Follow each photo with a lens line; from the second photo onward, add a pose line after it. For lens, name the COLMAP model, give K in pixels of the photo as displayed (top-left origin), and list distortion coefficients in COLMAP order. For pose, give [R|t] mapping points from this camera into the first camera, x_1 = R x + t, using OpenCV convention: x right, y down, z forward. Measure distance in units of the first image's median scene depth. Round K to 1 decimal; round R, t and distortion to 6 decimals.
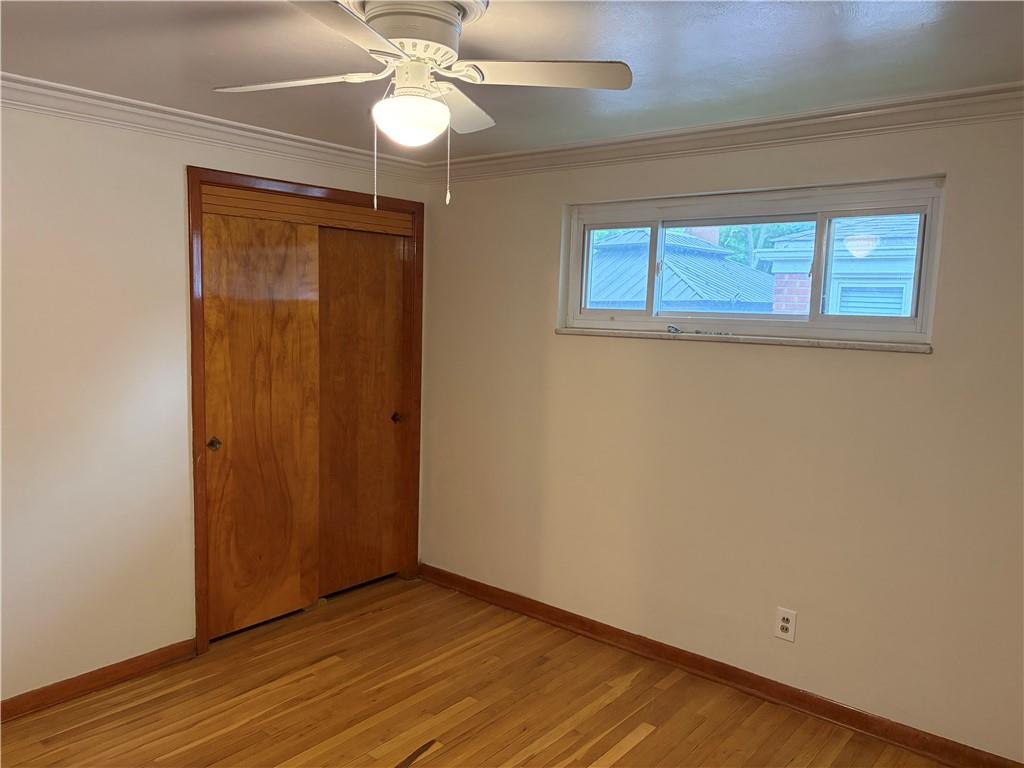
lens RADIAL K [[767.1, 0, 506.6], [0, 767.1, 385.5], [0, 0, 1]] dist [0.048148, -0.049364]
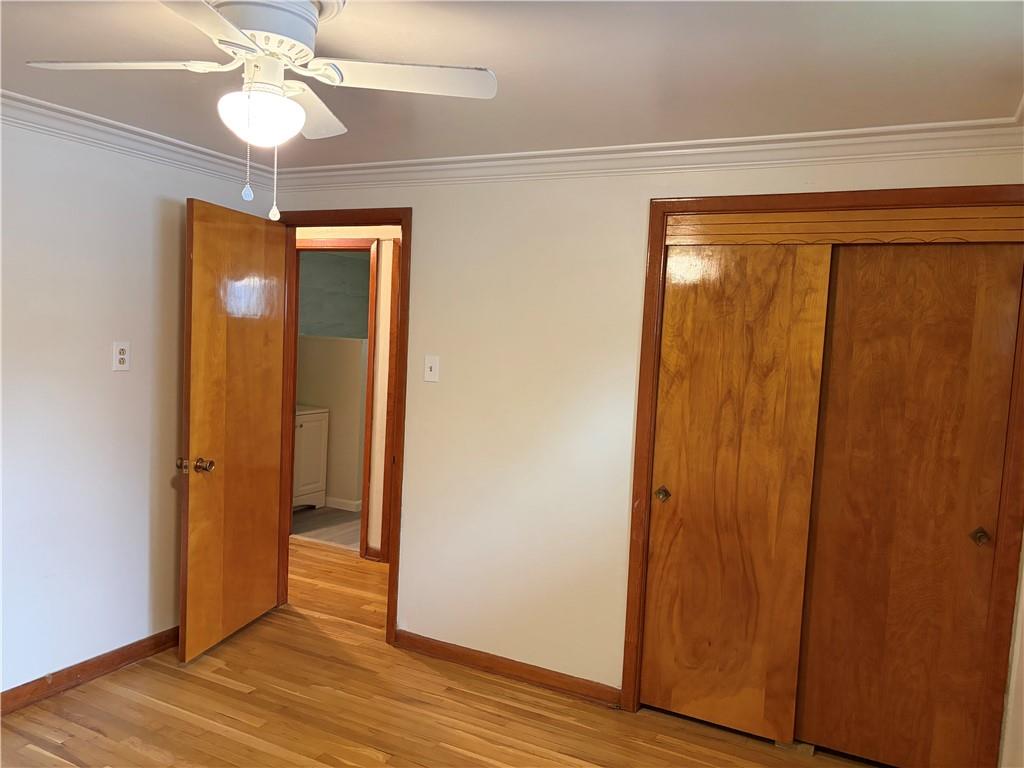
lens RADIAL K [[767.1, 0, 507.5], [0, 767.1, 394.1], [0, 0, 1]] dist [0.048148, -0.049364]
pose [[0.221274, 0.065738, -0.972993, 0.441815], [-0.148281, 0.988393, 0.033057, -0.042717], [0.963873, 0.136962, 0.228454, 0.562822]]
